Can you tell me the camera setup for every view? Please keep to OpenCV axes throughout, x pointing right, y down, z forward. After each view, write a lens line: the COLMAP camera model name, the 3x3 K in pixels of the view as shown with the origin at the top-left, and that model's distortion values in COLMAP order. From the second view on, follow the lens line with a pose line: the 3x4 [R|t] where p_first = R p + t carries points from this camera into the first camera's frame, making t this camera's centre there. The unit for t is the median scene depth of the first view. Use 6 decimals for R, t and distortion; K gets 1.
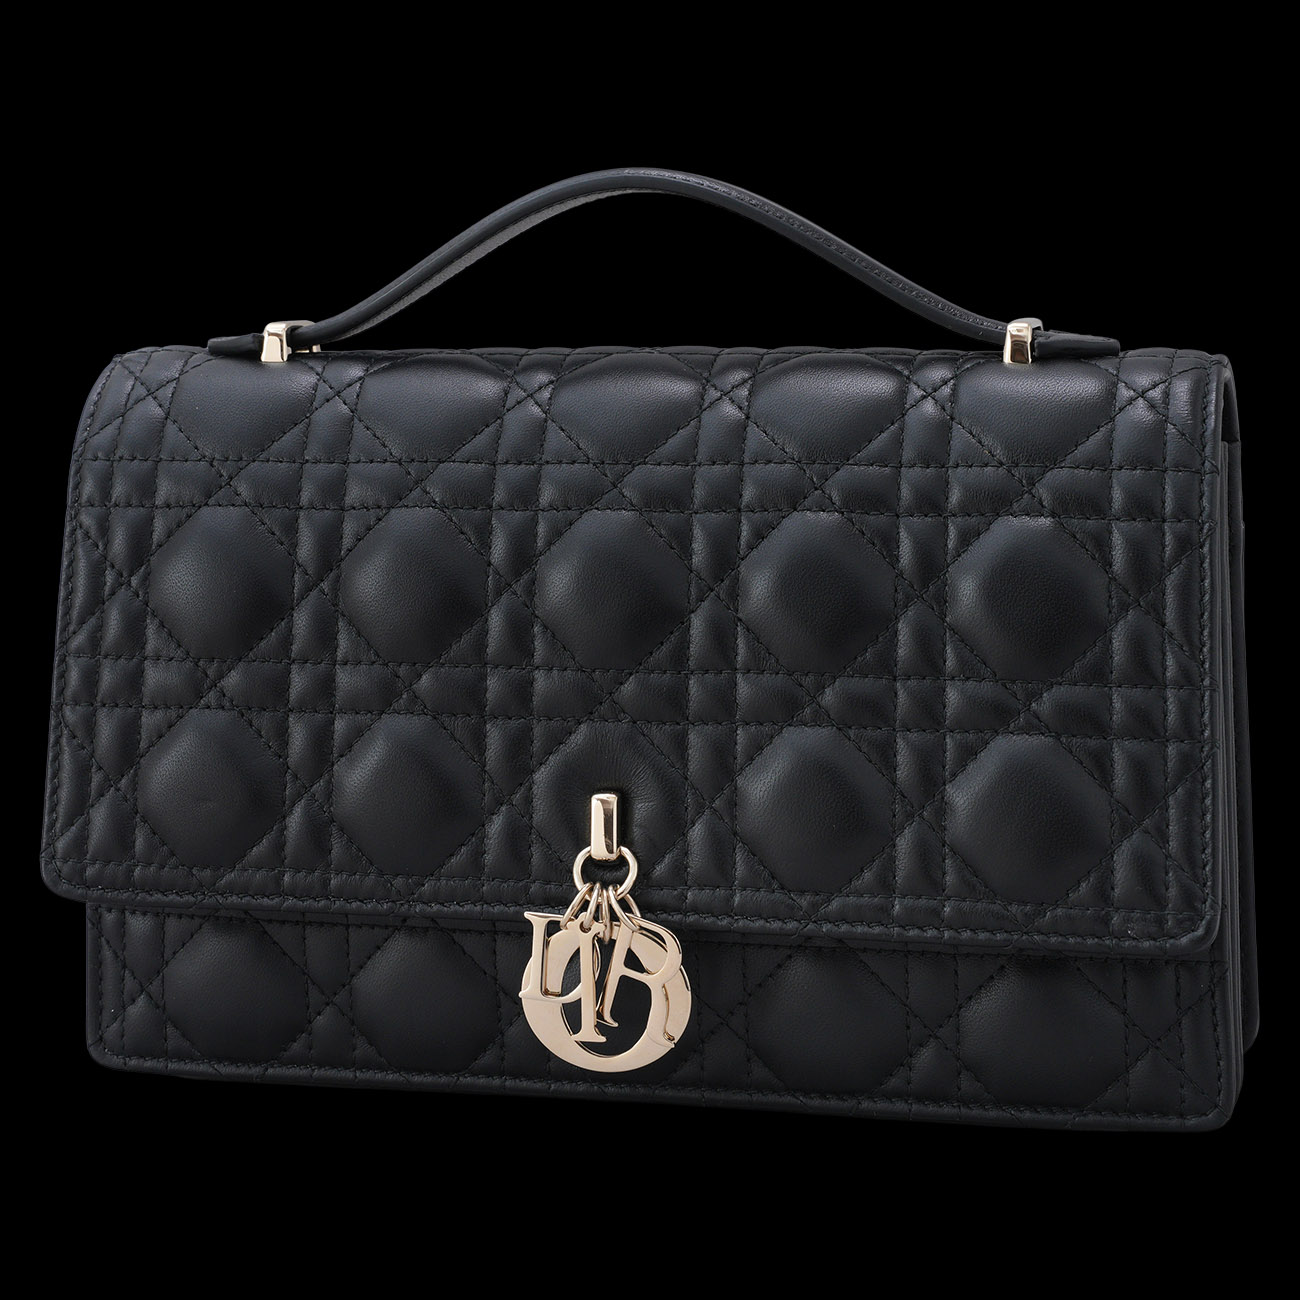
lens RADIAL K [[2940.3, 0, 648.2], [0, 2940.3, 431.5], [0, 0, 1]] dist [0.057422, 0.280852]
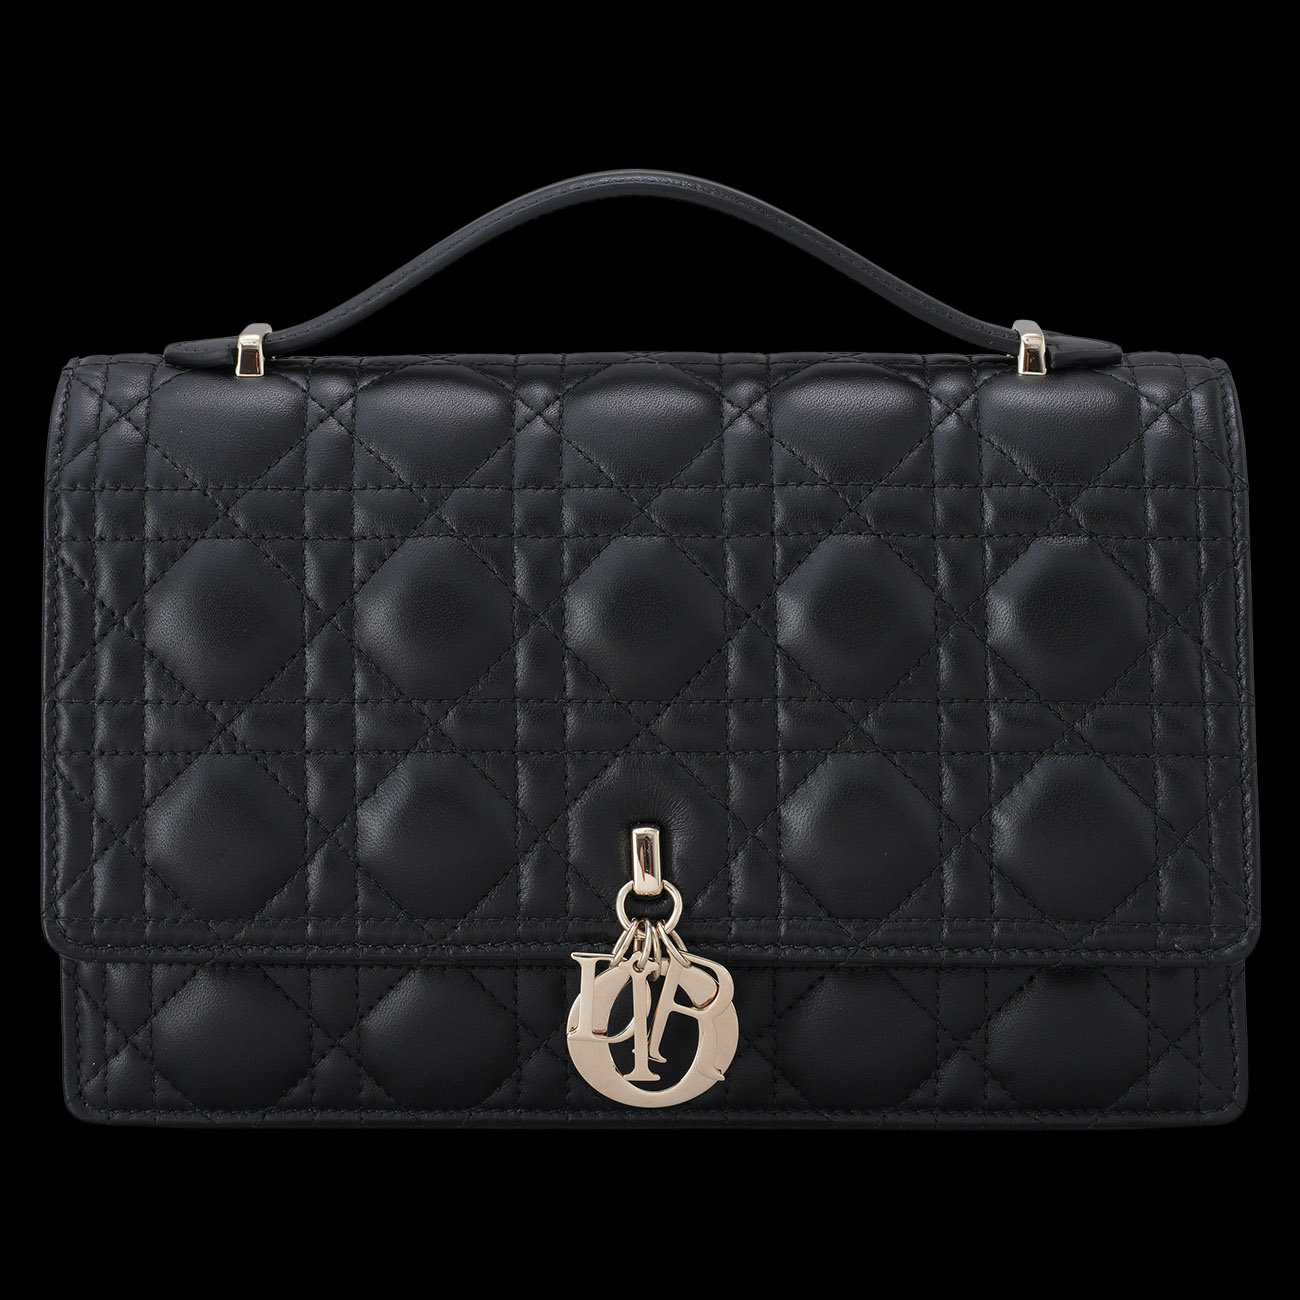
lens RADIAL K [[2940.3, 0, 648.2], [0, 2940.3, 431.5], [0, 0, 1]] dist [0.057422, 0.280852]
pose [[0.978527, -0.021410, 0.205001, -0.208149], [0.007721, 0.997700, 0.067342, -0.073189], [-0.205972, -0.064313, 0.976442, 0.050786]]
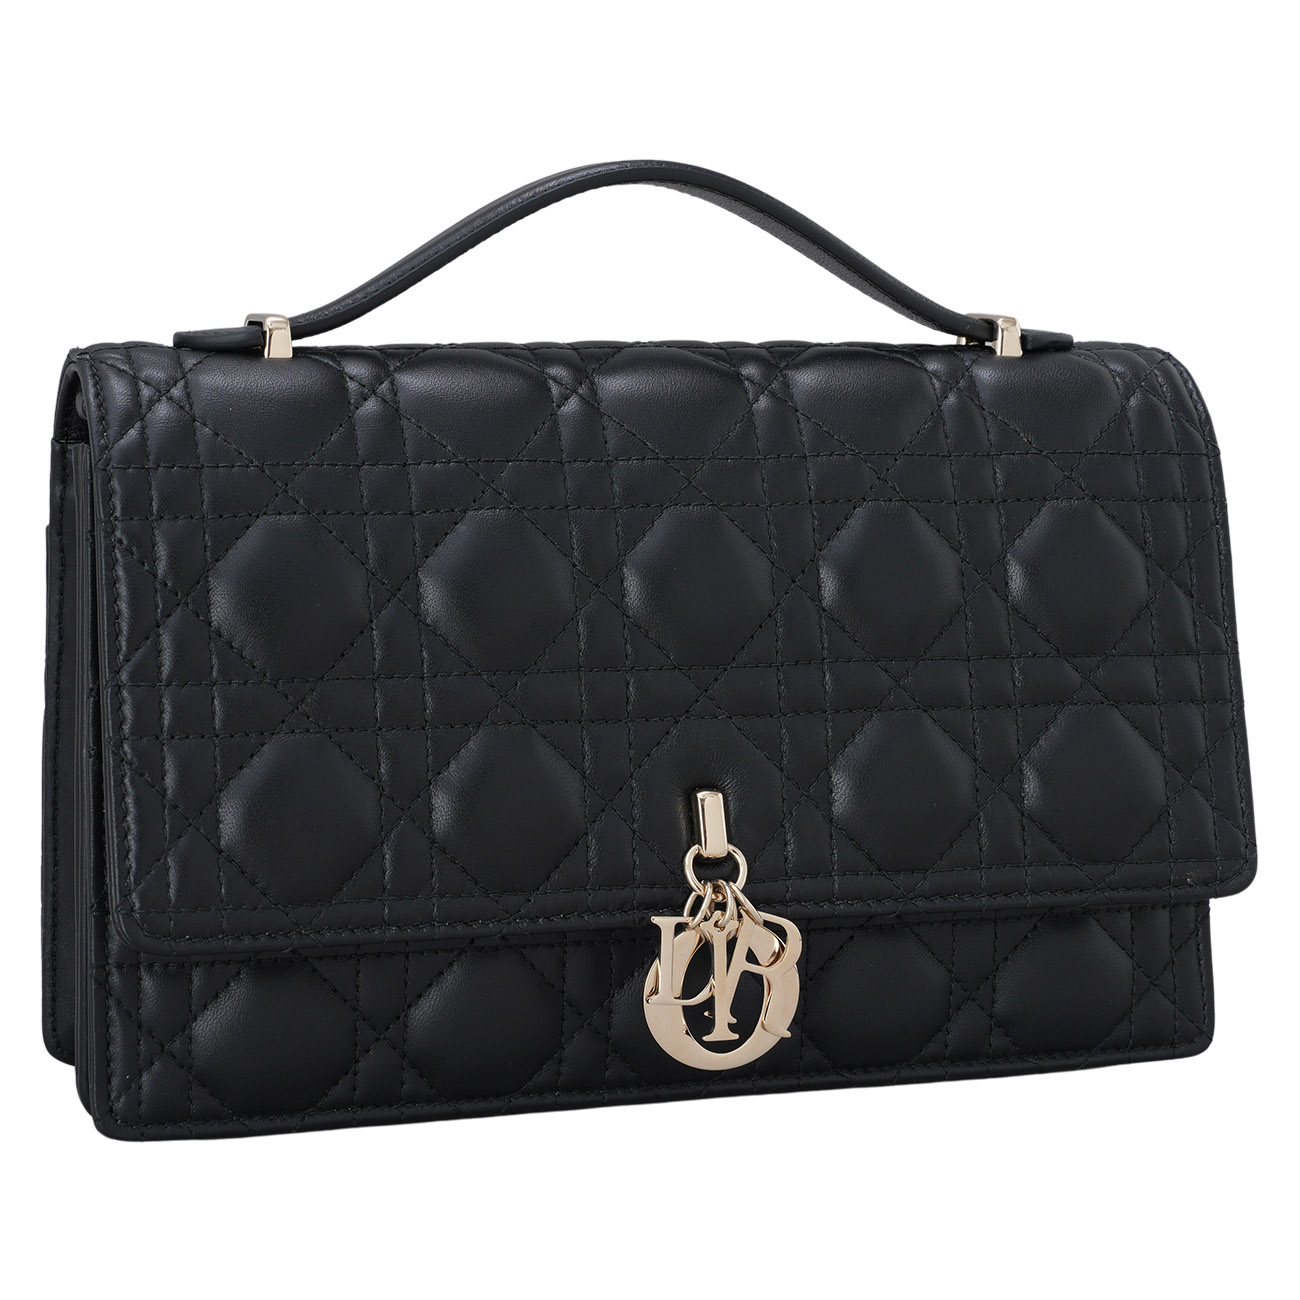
lens RADIAL K [[2940.3, 0, 648.2], [0, 2940.3, 431.5], [0, 0, 1]] dist [0.057422, 0.280852]
pose [[0.873141, -0.013995, 0.487267, -0.506768], [0.016457, 0.999864, -0.000773, 0.001771], [-0.487190, 0.008694, 0.873253, 0.136835]]
